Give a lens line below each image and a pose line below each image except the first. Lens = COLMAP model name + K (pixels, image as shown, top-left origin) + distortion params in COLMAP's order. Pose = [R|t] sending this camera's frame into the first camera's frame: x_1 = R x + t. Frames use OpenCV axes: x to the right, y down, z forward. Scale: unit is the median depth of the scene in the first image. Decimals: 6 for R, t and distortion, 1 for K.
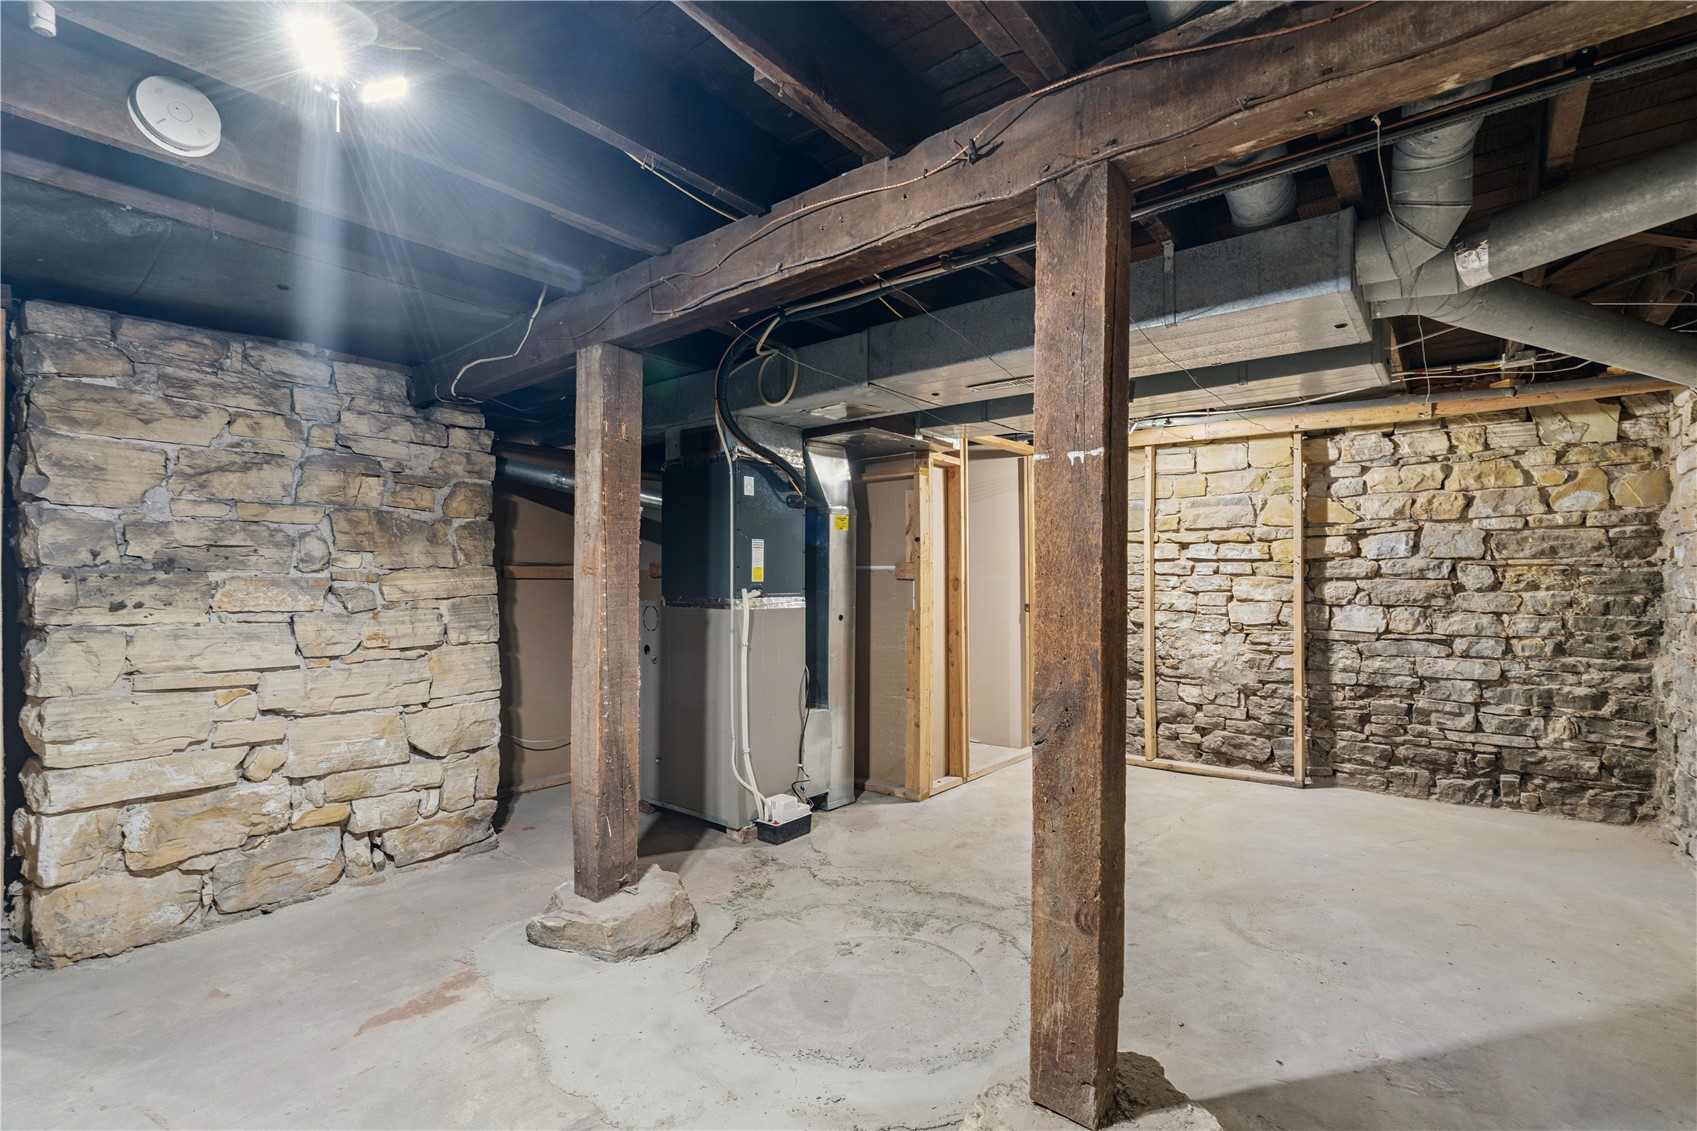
lens RADIAL K [[771.3, 0, 841.1], [0, 771.3, 567.9], [0, 0, 1]] dist [0.000507, 0.001171]
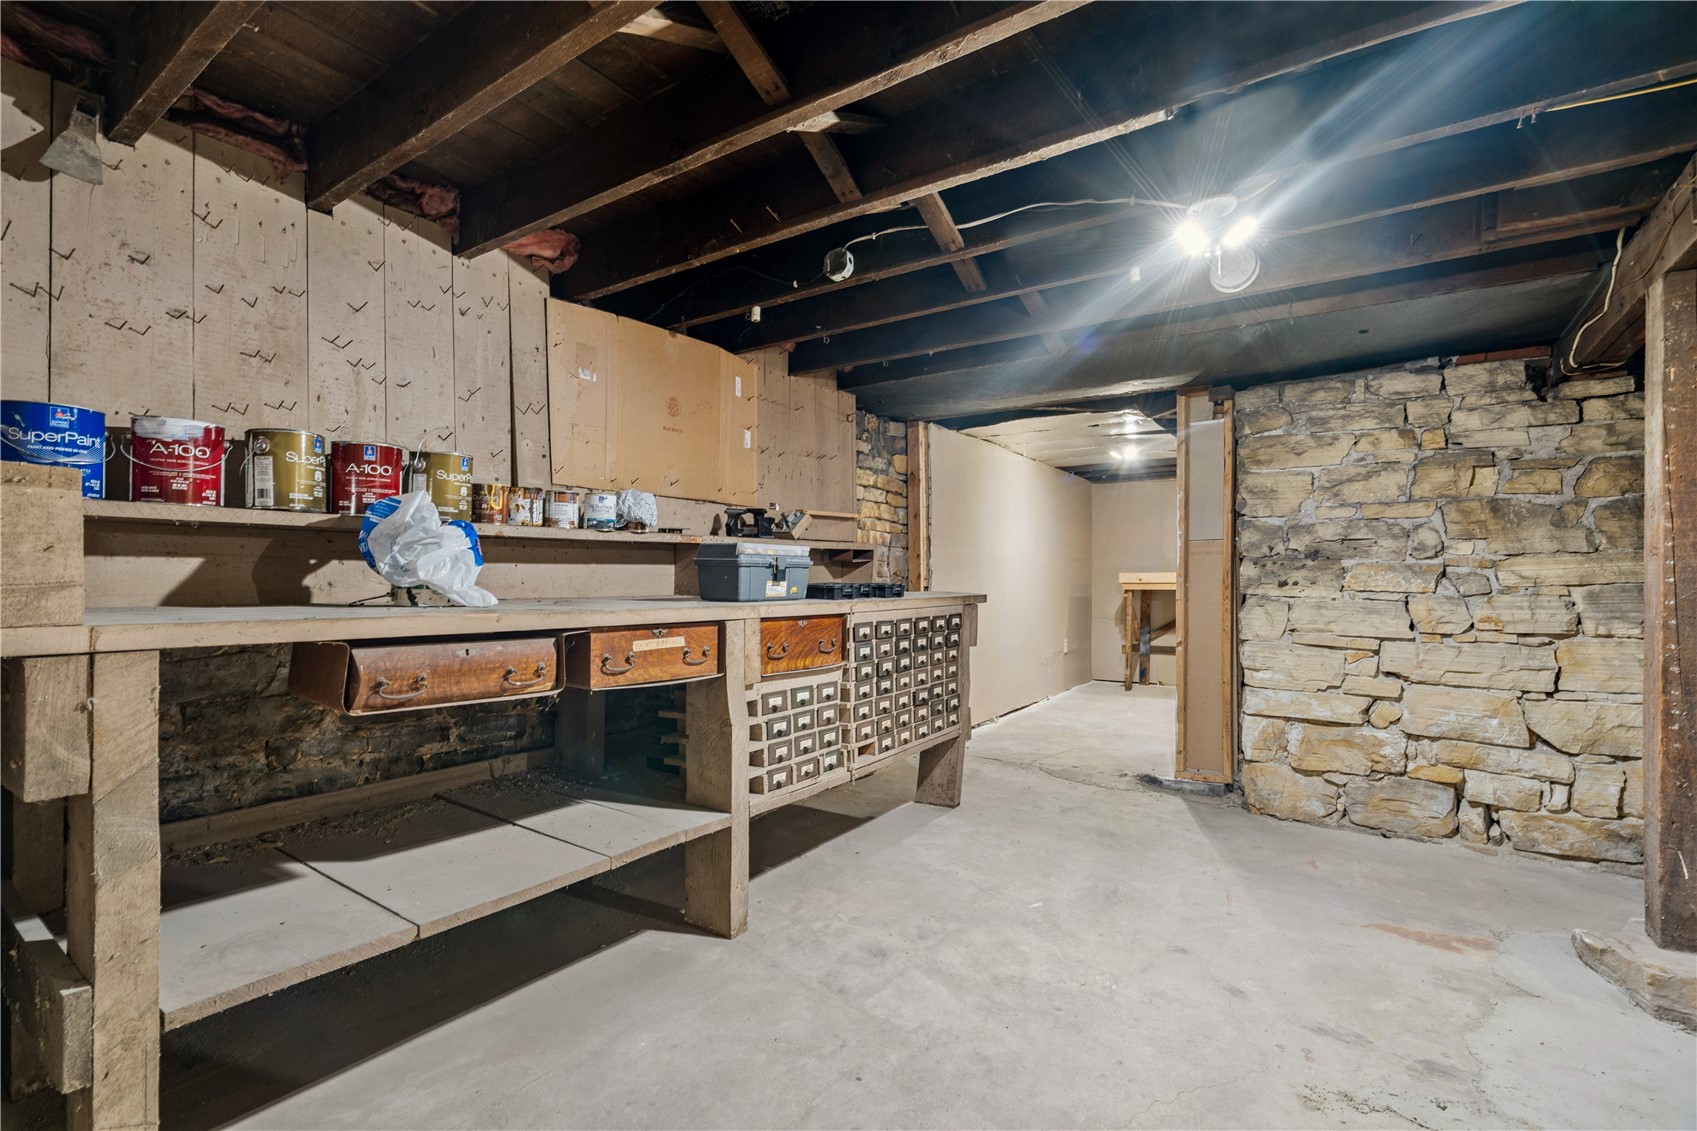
lens RADIAL K [[771.3, 0, 836.3], [0, 771.3, 570.9], [0, 0, 1]] dist [0.000507, 0.001171]
pose [[0.059600, -0.000479, -0.998222, 0.430539], [0.010310, 0.999947, 0.000136, 0.014873], [0.998169, -0.010299, 0.059602, 0.059847]]
